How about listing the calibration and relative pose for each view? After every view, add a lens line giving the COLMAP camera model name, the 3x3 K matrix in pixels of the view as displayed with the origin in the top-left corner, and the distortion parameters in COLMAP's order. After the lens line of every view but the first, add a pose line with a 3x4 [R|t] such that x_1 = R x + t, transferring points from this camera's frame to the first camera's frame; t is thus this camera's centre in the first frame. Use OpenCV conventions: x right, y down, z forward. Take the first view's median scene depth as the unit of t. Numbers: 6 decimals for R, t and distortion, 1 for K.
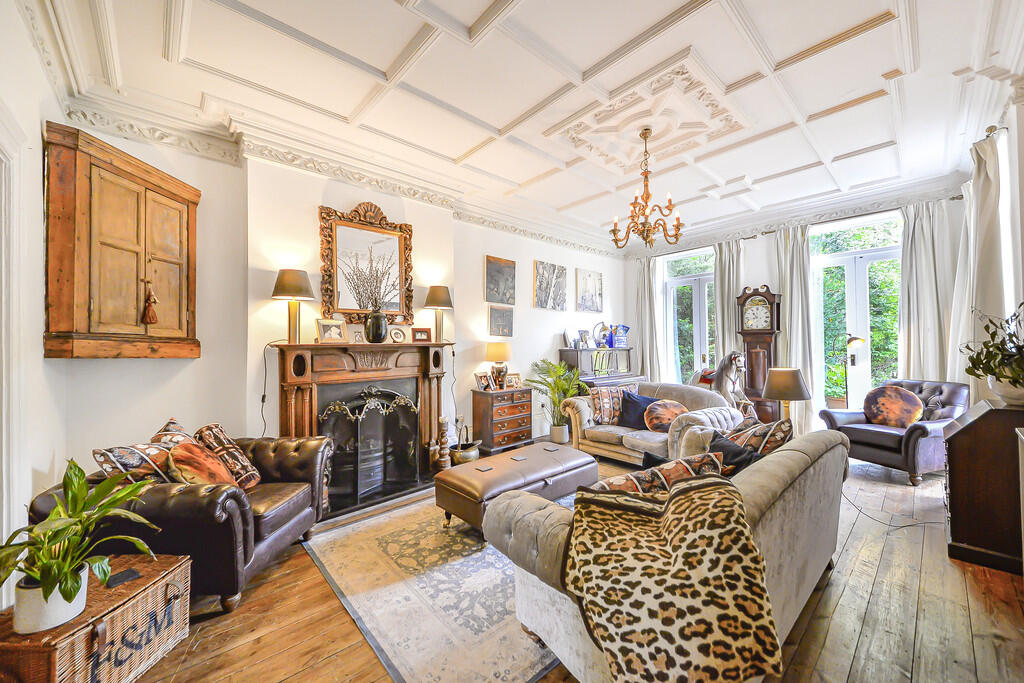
lens RADIAL K [[378.2, 0, 512.0], [0, 378.2, 341.5], [0, 0, 1]] dist [-0.000230, -0.002715]
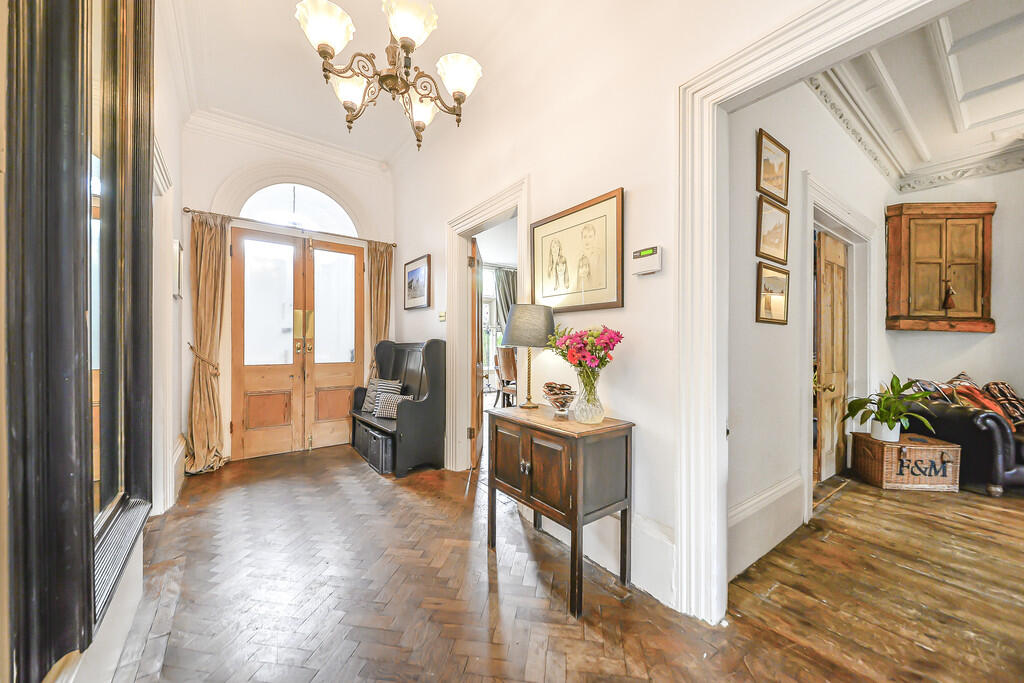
lens RADIAL K [[383.2, 0, 512.0], [0, 383.2, 341.5], [0, 0, 1]] dist [-0.000449, -0.000276]
pose [[-0.117029, 0.009327, -0.993085, 0.833354], [0.007772, 0.999934, 0.008475, 0.062747], [0.993098, -0.006726, -0.117094, -0.606135]]
